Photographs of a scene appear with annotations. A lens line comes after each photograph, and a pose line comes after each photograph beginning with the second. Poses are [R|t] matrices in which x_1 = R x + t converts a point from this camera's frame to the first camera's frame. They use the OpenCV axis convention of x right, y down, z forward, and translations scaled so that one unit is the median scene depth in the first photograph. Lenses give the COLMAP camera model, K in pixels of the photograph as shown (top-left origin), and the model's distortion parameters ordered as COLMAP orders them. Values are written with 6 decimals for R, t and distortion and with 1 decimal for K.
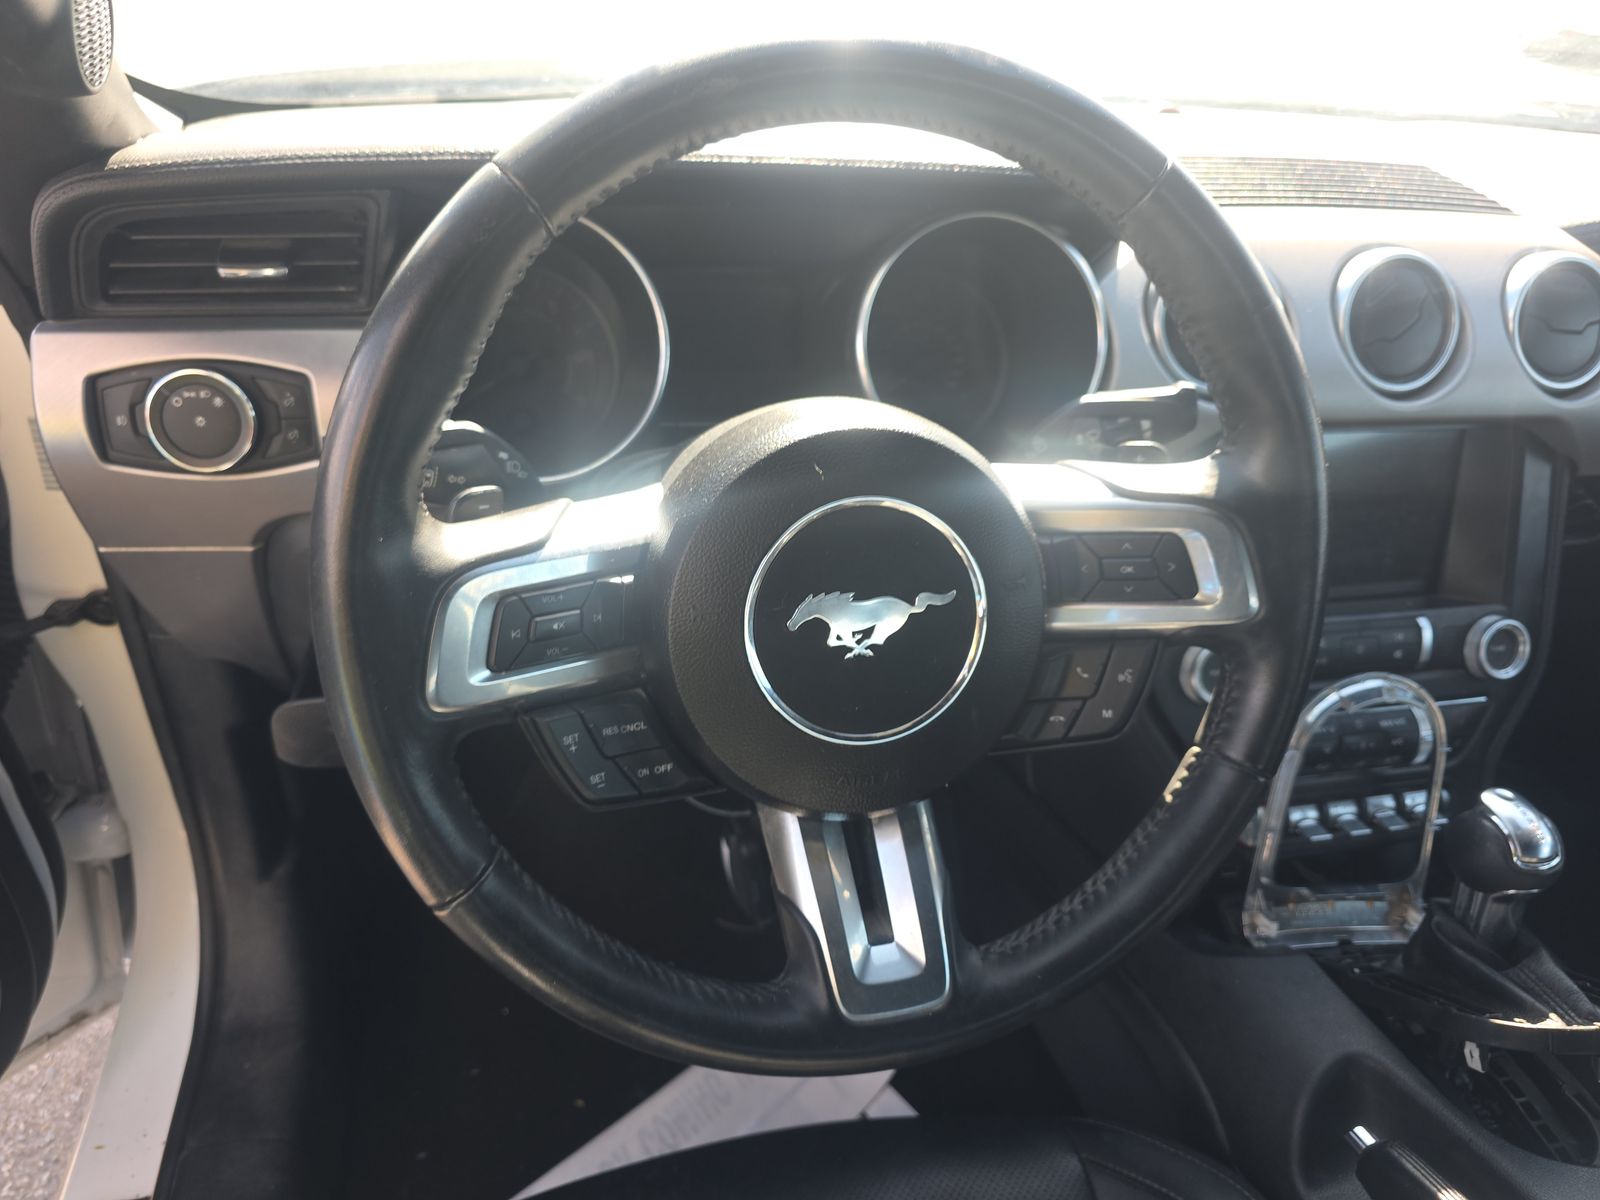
lens RADIAL K [[1152.0, 0, 800.0], [0, 1152.0, 600.0], [0, 0, 1]] dist [0.024060, -0.005682]
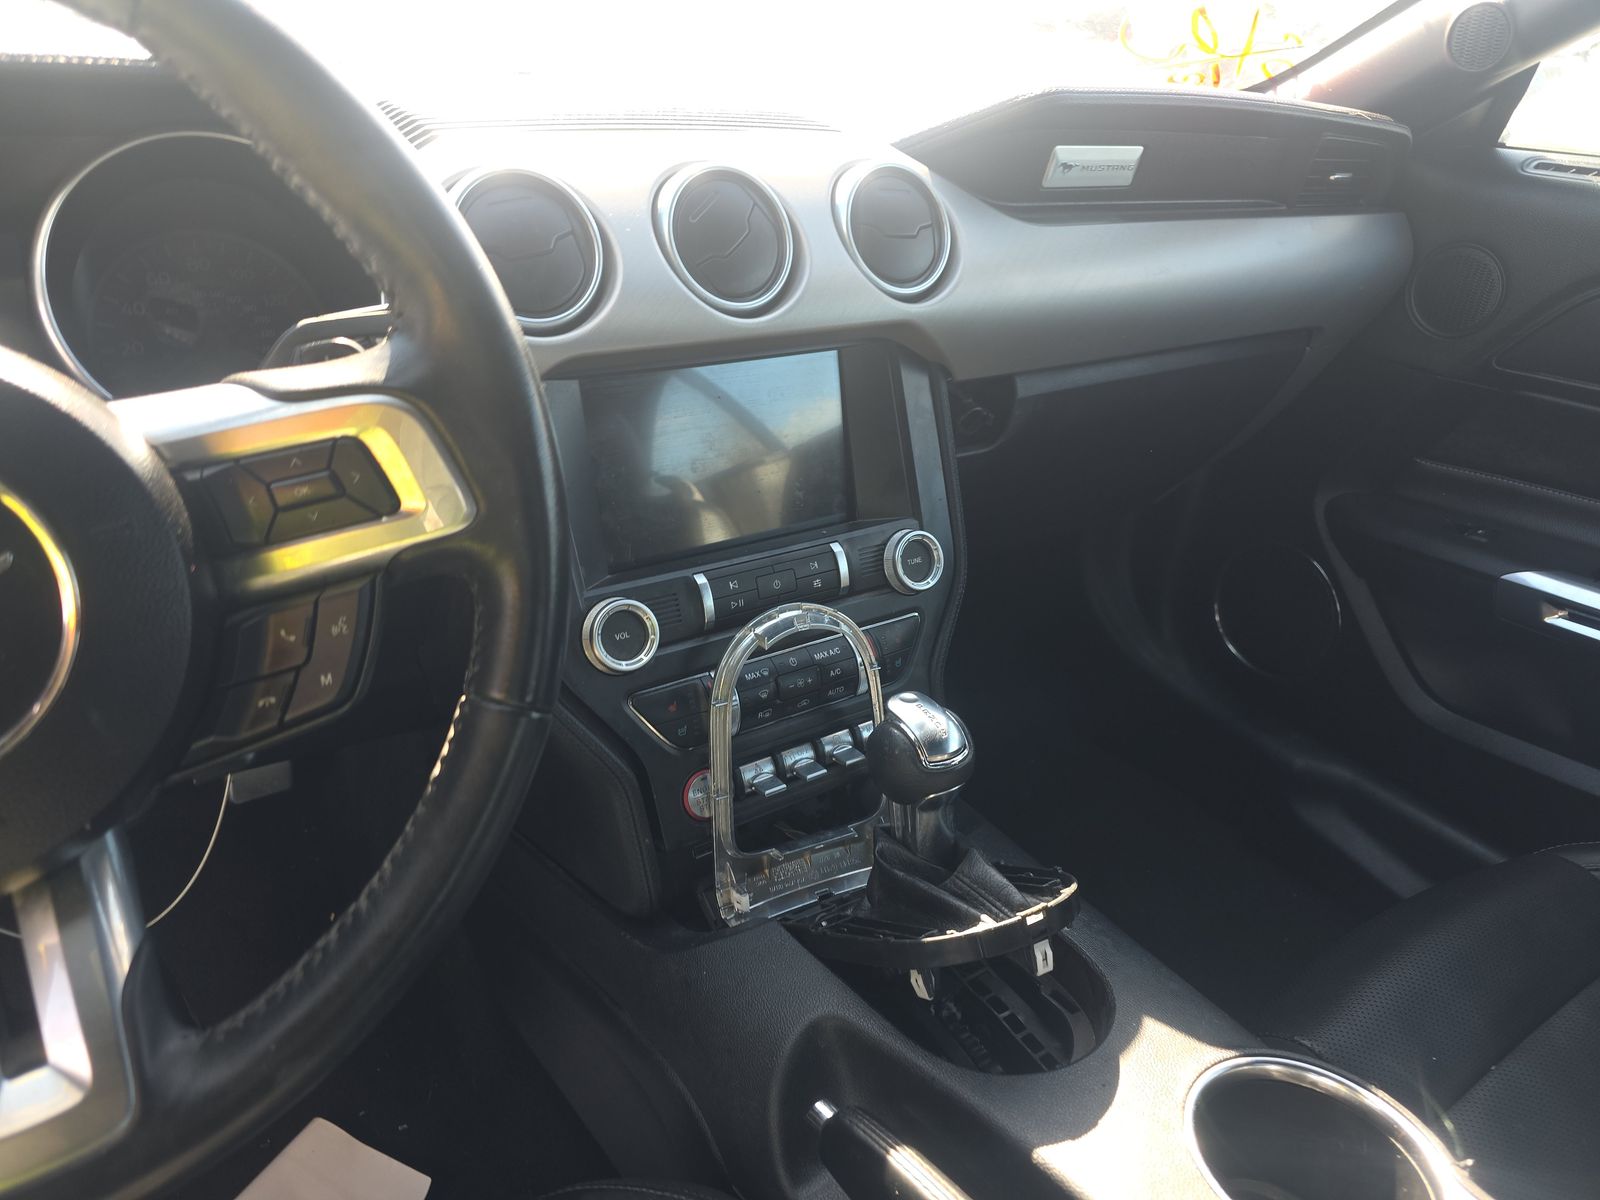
lens RADIAL K [[1098.2, 0, 775.1], [0, 1098.2, 583.9], [0, 0, 1]] dist [0.056839, -0.053540]
pose [[0.947044, -0.177337, 0.267694, 0.262432], [0.197657, 0.978957, -0.050749, 0.095188], [-0.253061, 0.100973, 0.962167, 0.146788]]
